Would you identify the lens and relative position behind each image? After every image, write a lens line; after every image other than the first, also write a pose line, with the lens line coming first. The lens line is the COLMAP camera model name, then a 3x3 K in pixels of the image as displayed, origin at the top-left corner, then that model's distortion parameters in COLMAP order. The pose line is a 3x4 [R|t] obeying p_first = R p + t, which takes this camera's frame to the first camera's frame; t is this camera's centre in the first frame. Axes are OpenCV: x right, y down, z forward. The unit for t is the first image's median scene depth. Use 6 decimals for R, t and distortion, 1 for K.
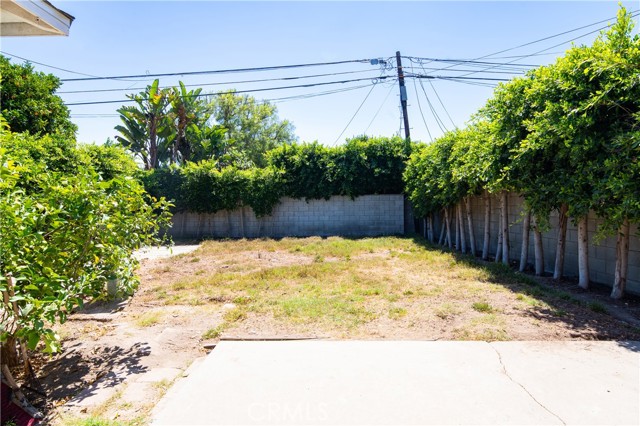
lens RADIAL K [[401.8, 0, 319.8], [0, 401.8, 208.0], [0, 0, 1]] dist [0.006497, 0.001882]
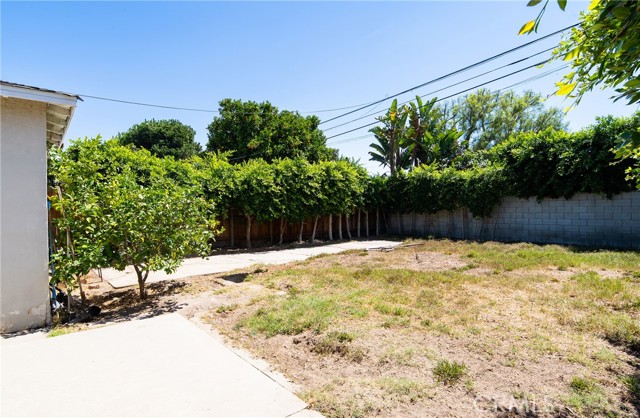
lens RADIAL K [[346.3, 0, 319.9], [0, 346.3, 213.3], [0, 0, 1]] dist [-0.006369, -0.001425]
pose [[0.617451, 0.012495, -0.786510, 0.256189], [-0.004293, 0.999912, 0.012514, 0.001960], [0.786598, -0.004350, 0.617450, 0.196649]]
